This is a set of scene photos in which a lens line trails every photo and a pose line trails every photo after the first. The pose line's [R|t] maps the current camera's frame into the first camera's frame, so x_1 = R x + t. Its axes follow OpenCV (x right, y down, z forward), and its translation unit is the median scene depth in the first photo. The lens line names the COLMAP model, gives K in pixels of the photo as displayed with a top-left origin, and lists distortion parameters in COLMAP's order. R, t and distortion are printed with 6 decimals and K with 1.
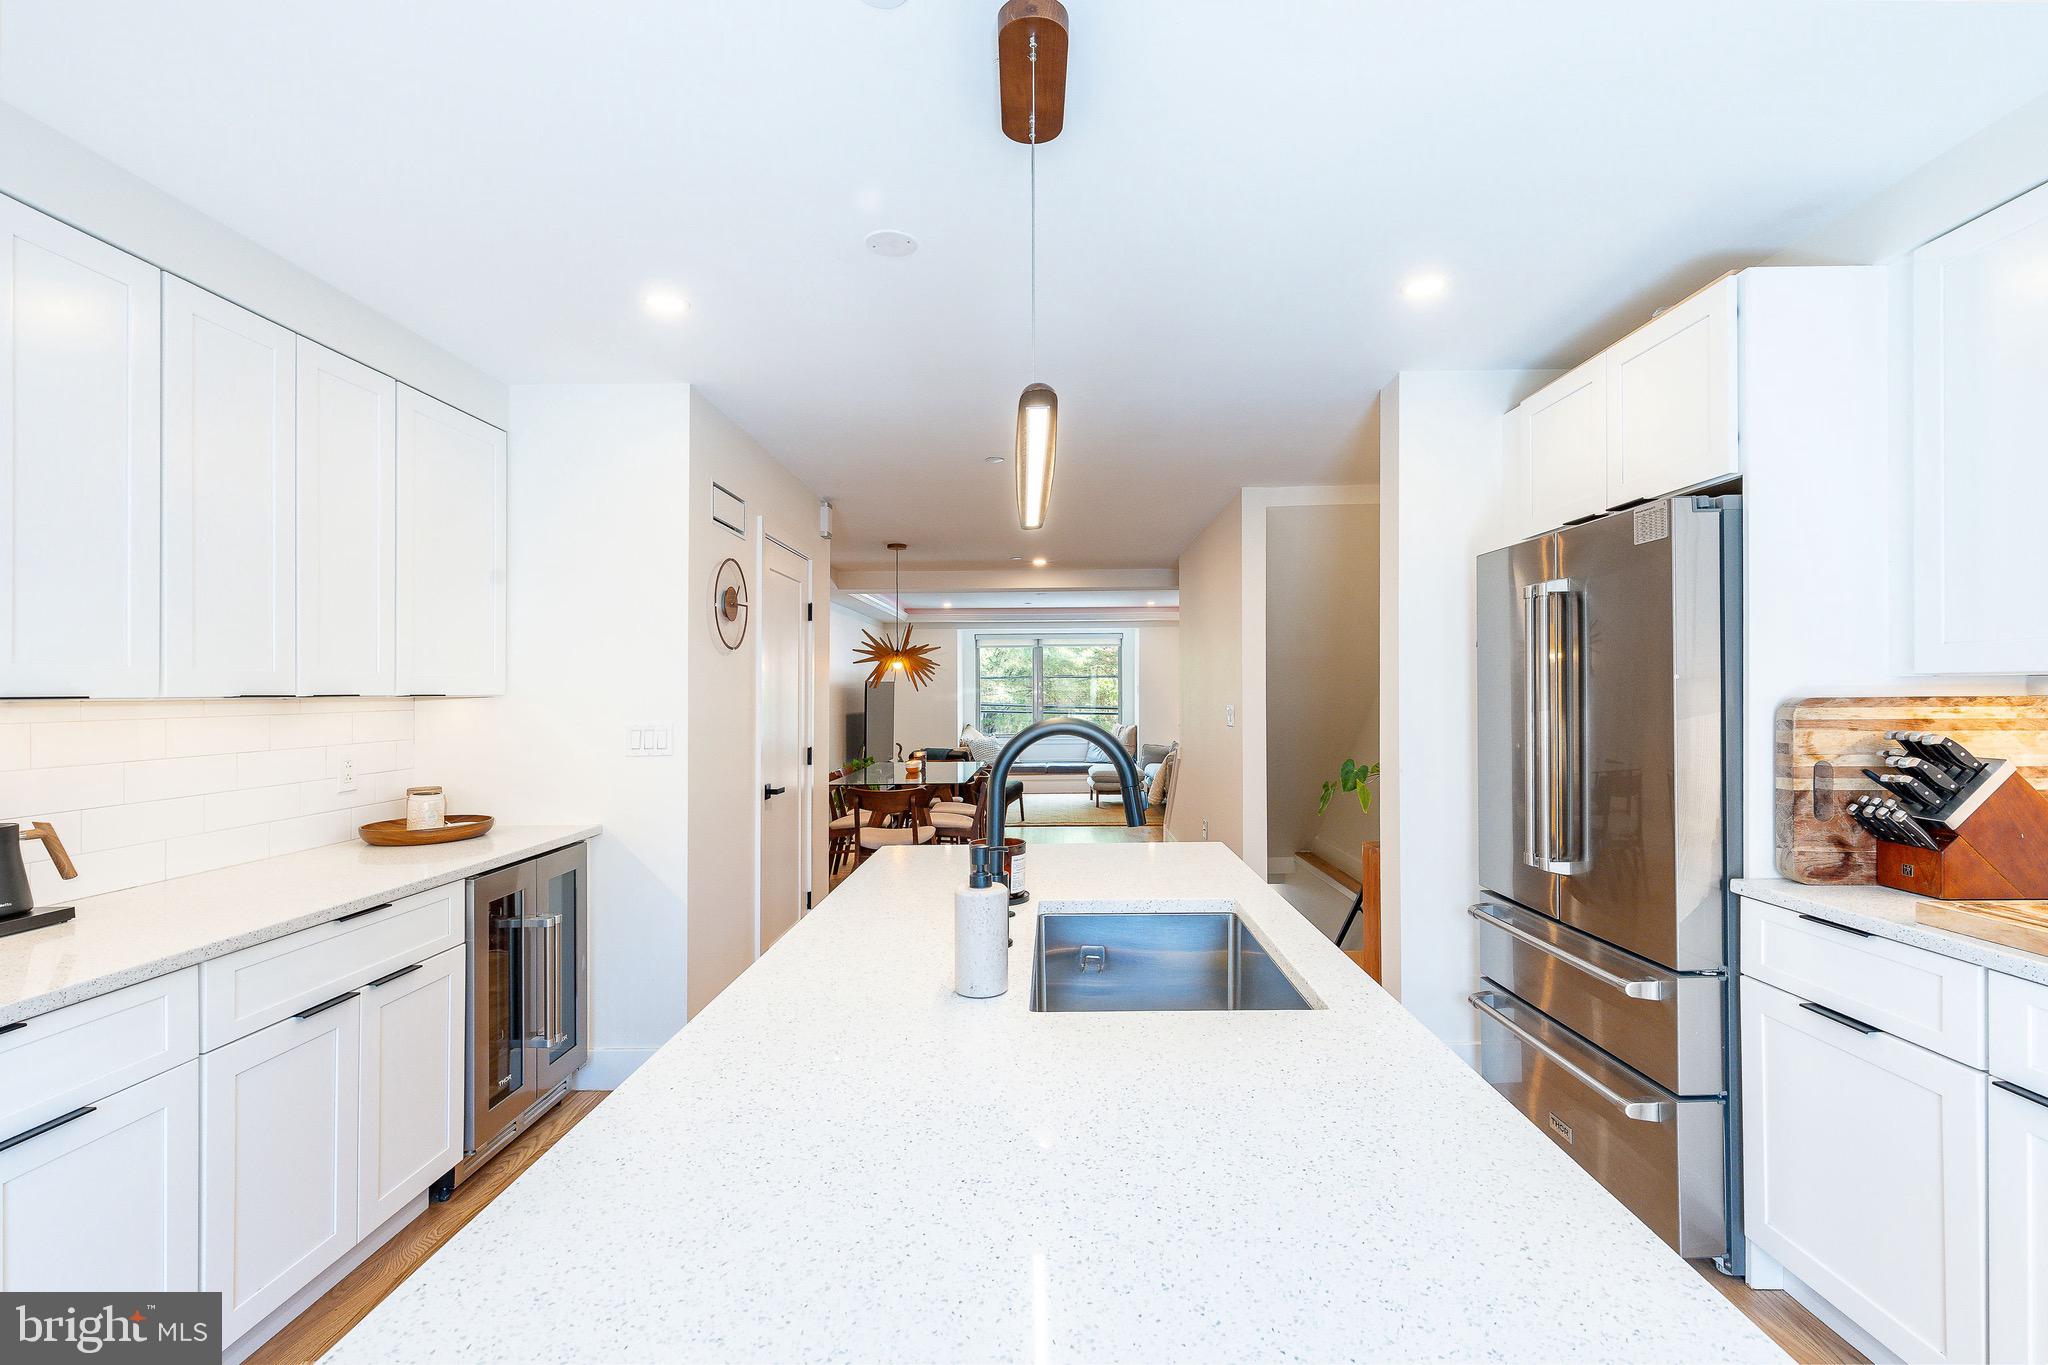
lens RADIAL K [[921.5, 0, 1024.0], [0, 921.5, 682.5], [0, 0, 1]] dist [-0.000426, -0.000002]
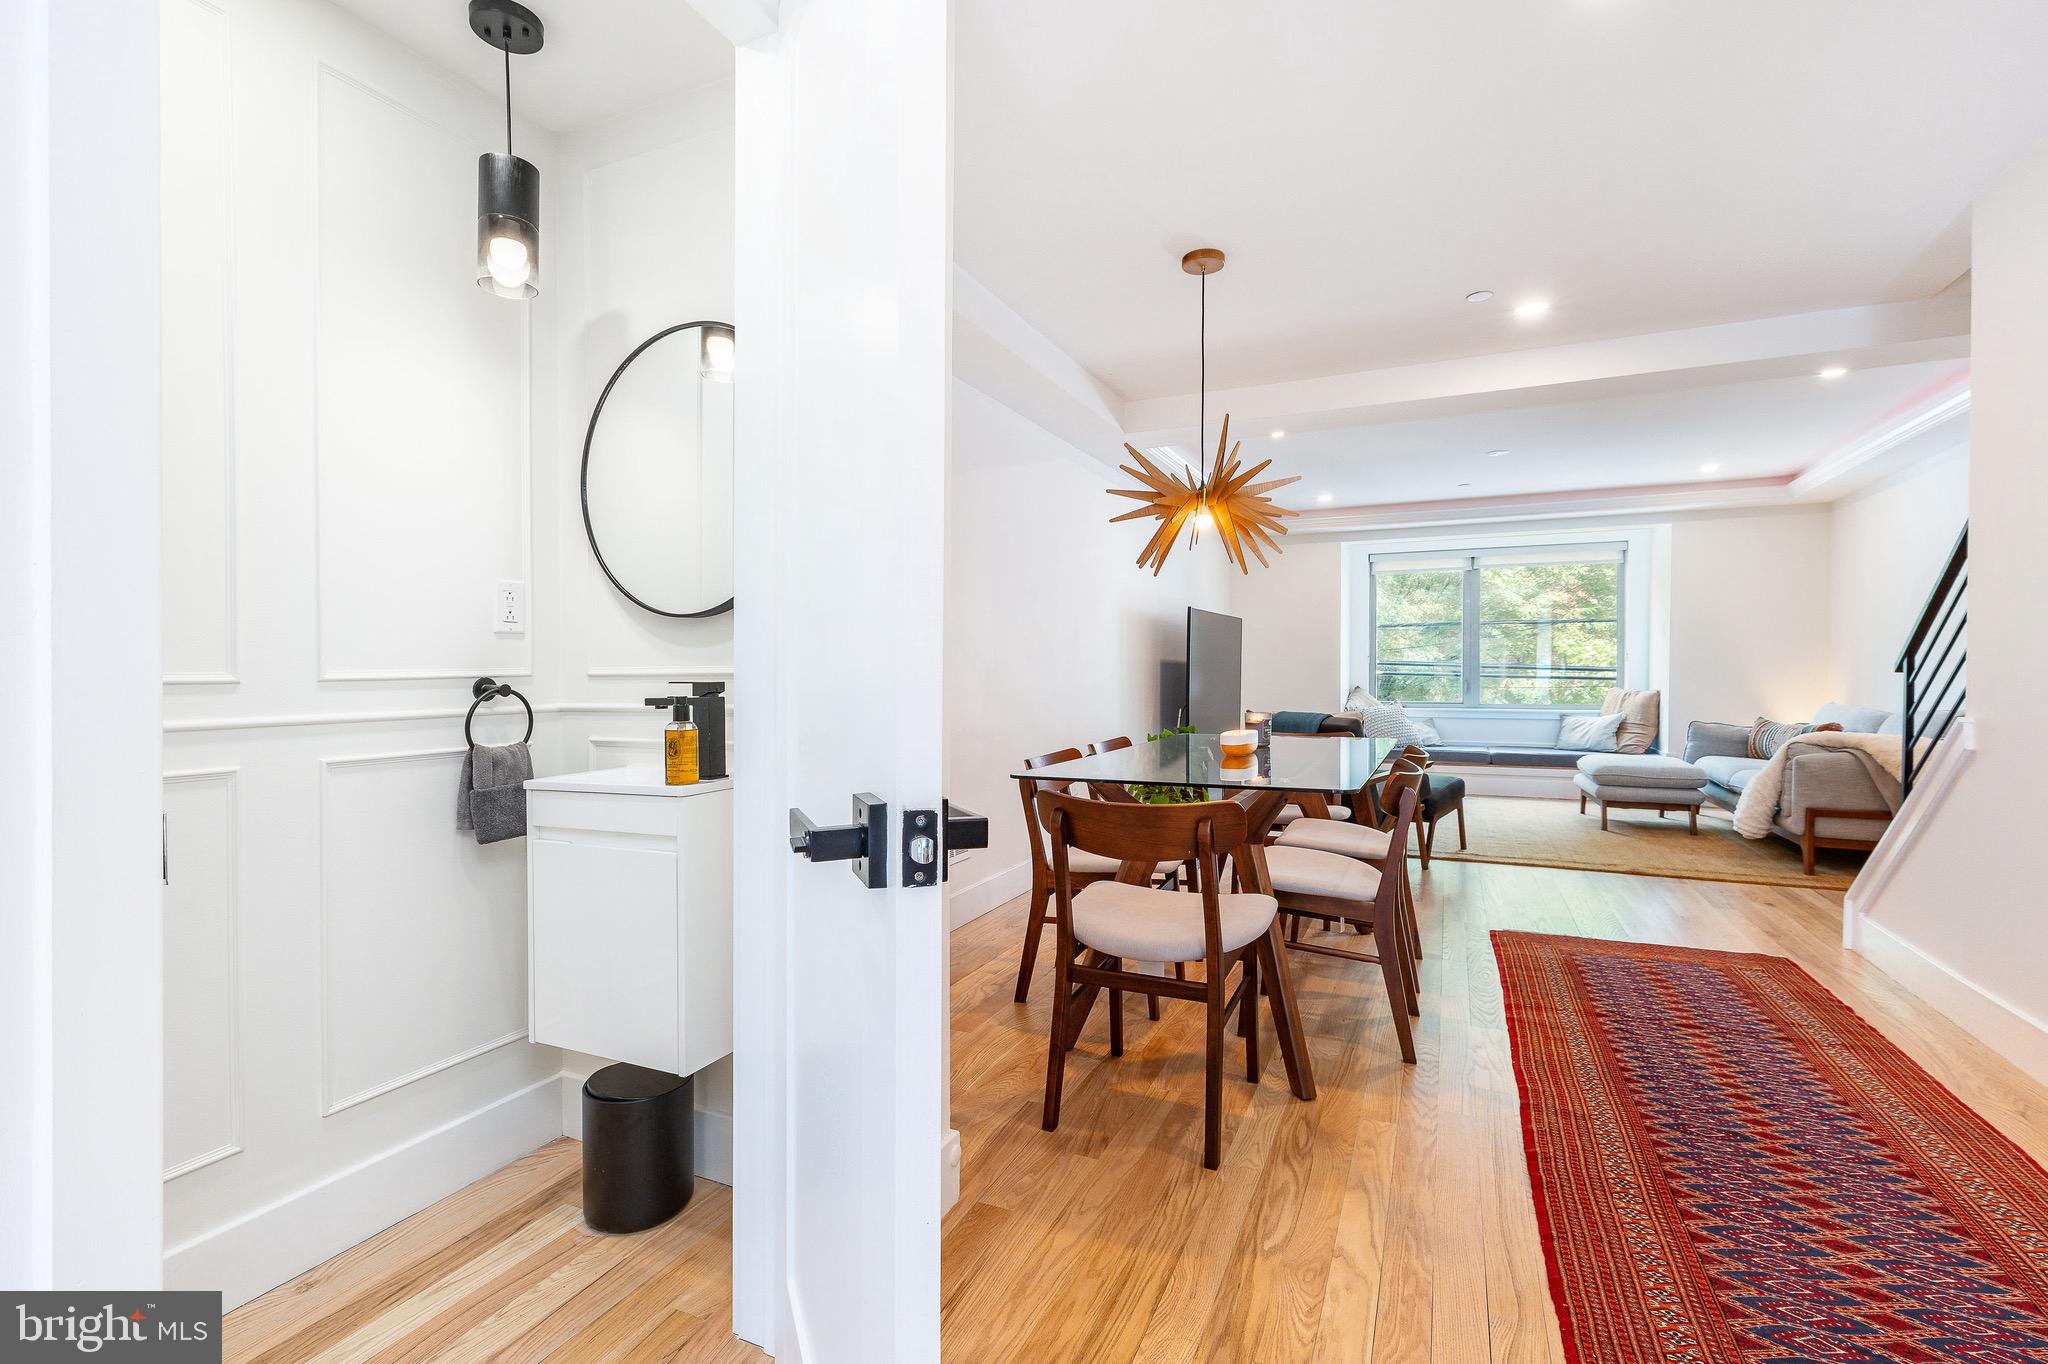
lens RADIAL K [[875.4, 0, 993.6], [0, 875.4, 662.1], [0, 0, 1]] dist [0.001907, -0.000033]
pose [[0.900810, 0.004085, -0.434195, -0.025897], [-0.002772, 0.999989, 0.003658, 0.031866], [0.434205, -0.002092, 0.900812, 0.355200]]
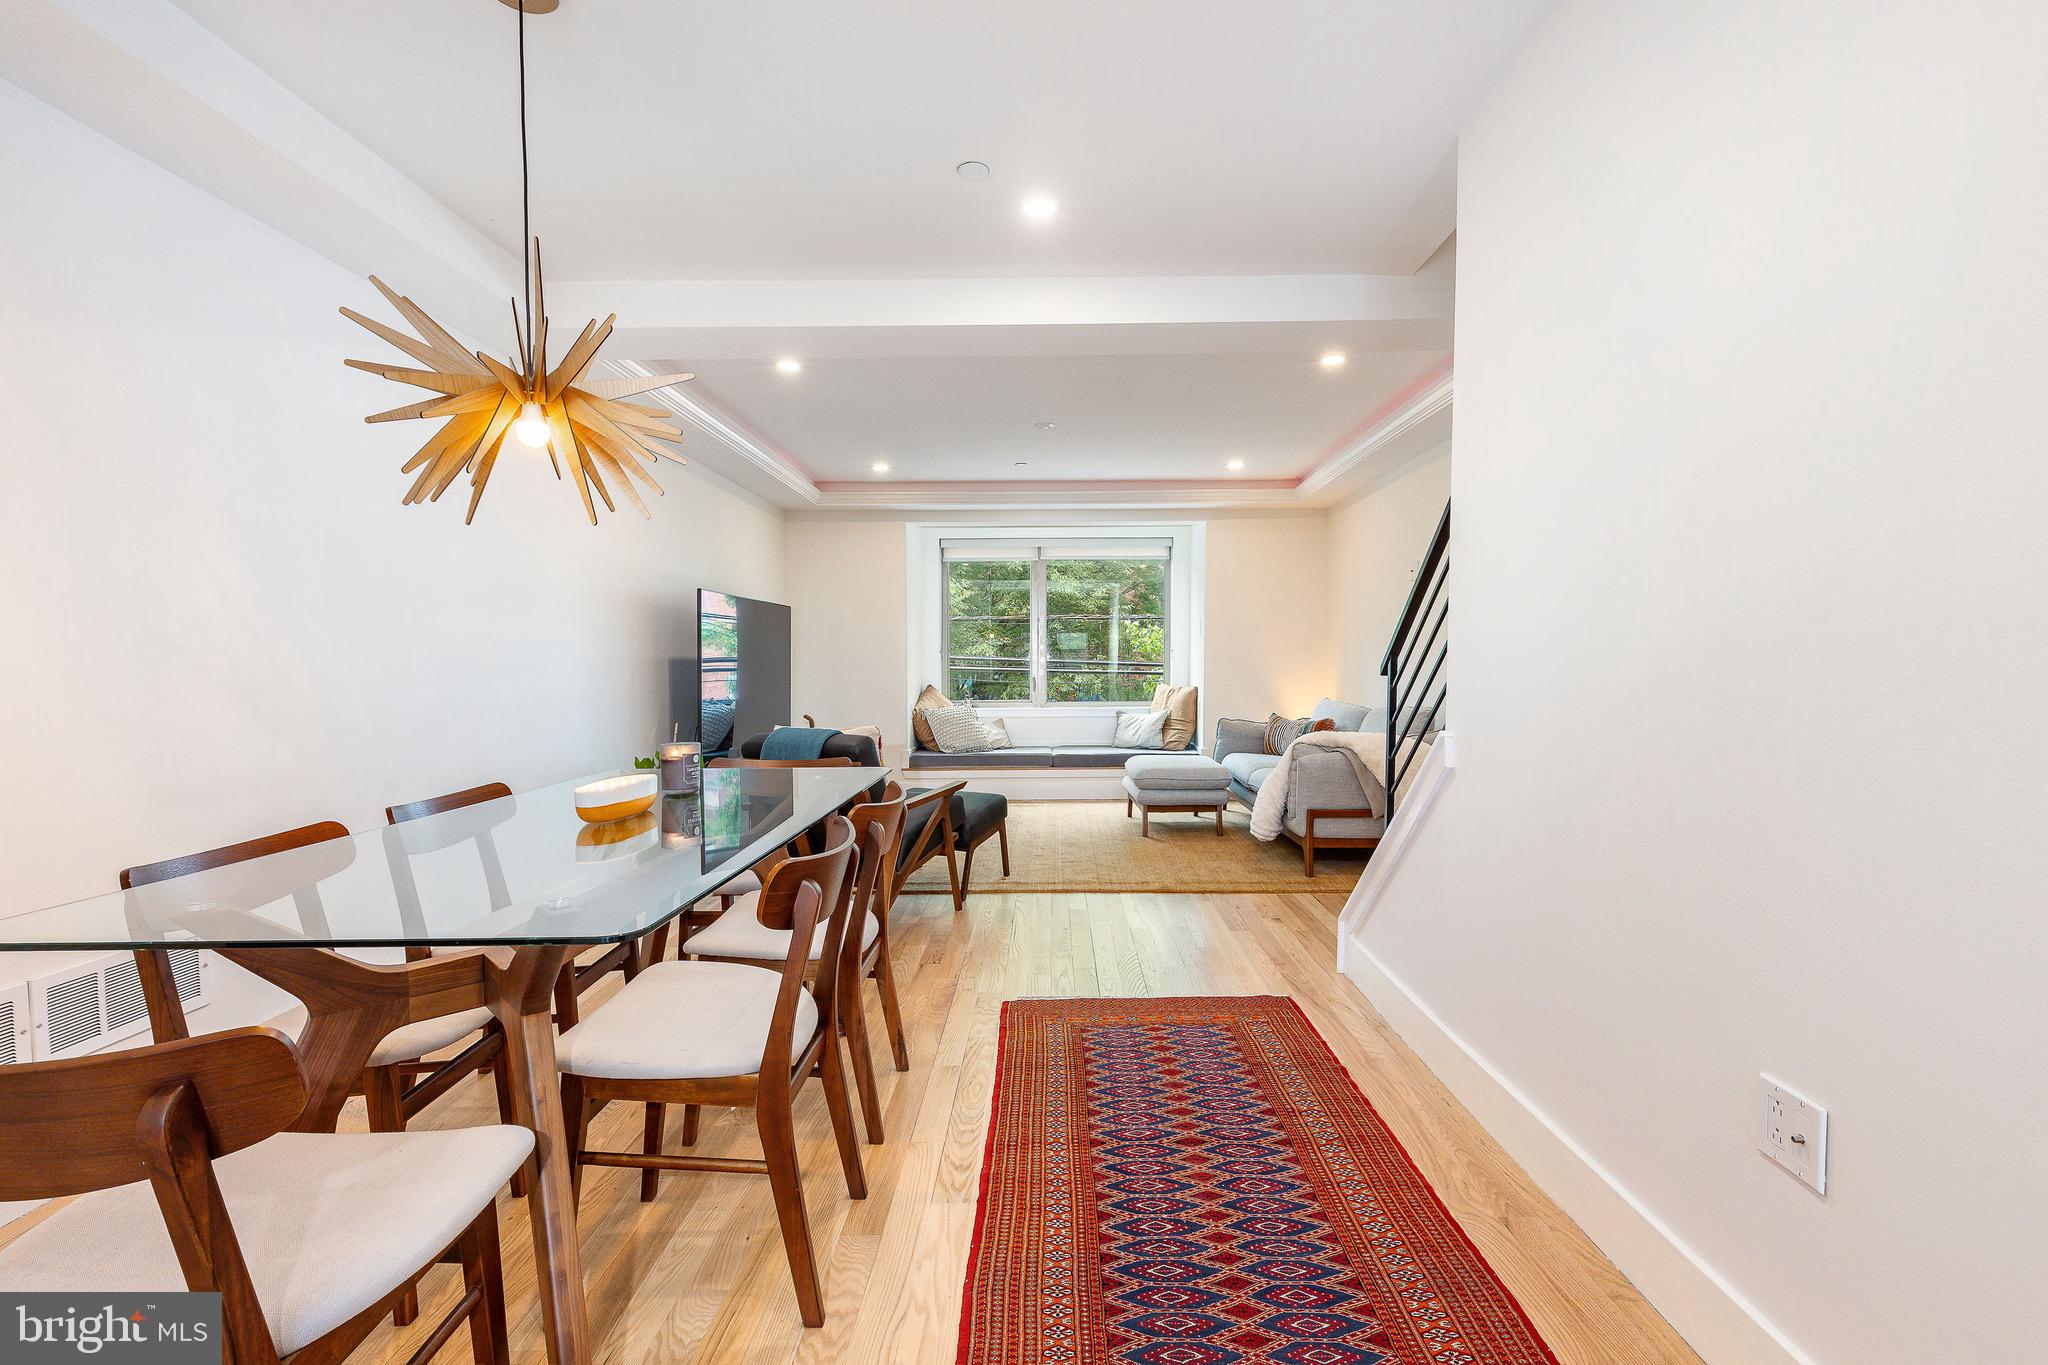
lens RADIAL K [[921.5, 0, 1024.0], [0, 921.5, 682.5], [0, 0, 1]] dist [-0.000426, -0.000002]
pose [[0.999994, 0.003537, 0.000106, 0.006494], [-0.003538, 0.999457, 0.032761, 0.028476], [0.000010, -0.032761, 0.999463, 0.462556]]
